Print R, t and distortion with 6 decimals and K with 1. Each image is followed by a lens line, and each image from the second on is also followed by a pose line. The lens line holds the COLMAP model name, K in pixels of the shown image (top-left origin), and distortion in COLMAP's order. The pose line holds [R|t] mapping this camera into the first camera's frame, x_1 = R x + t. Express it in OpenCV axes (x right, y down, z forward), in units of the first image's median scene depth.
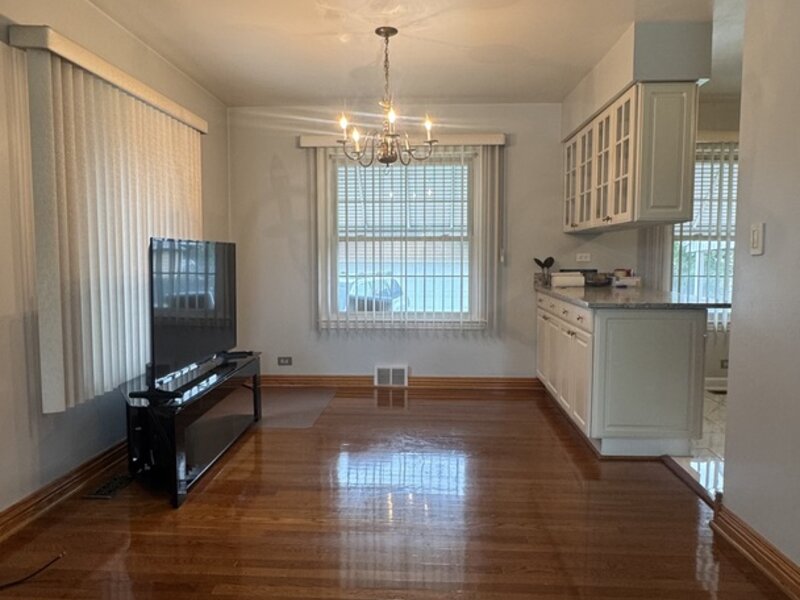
lens RADIAL K [[569.3, 0, 398.2], [0, 569.3, 299.0], [0, 0, 1]] dist [0.000138, -0.004260]
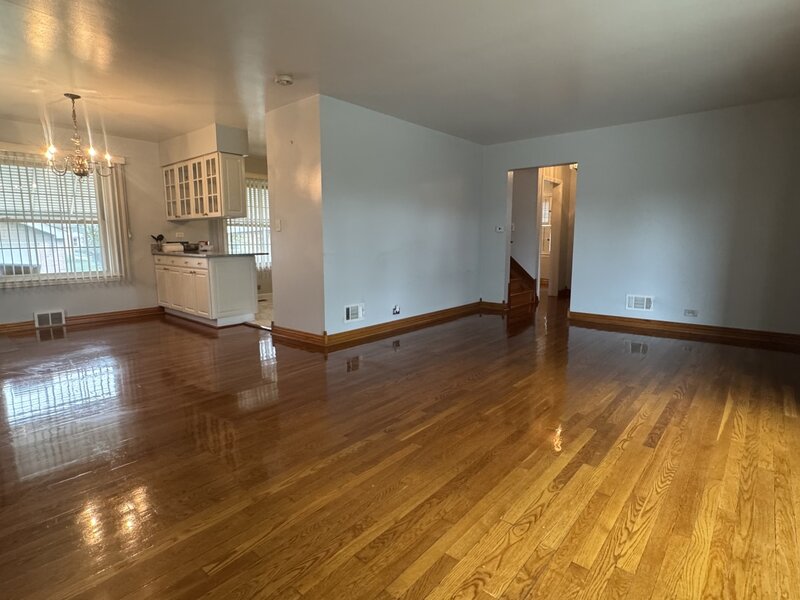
lens RADIAL K [[425.0, 0, 401.1], [0, 425.0, 299.5], [0, 0, 1]] dist [-0.003393, 0.000897]
pose [[0.608137, -0.115042, 0.785452, -0.324600], [0.065355, 0.993340, 0.094889, 0.047615], [-0.791137, -0.006372, 0.611606, -0.359106]]
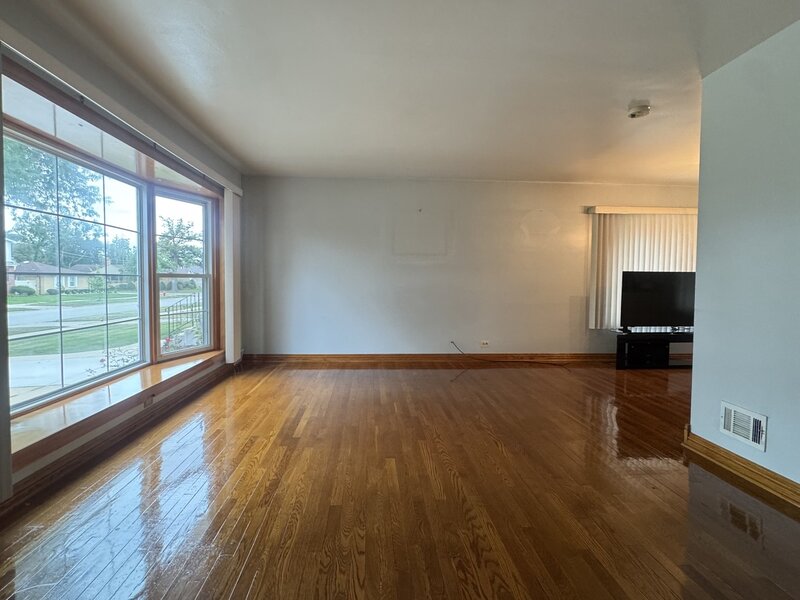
lens RADIAL K [[425.0, 0, 397.4], [0, 425.0, 301.1], [0, 0, 1]] dist [-0.003393, 0.000897]
pose [[0.115462, 0.048961, -0.992104, 0.826745], [-0.084437, 0.995653, 0.039310, 0.026925], [0.989717, 0.079231, 0.119094, -0.173082]]
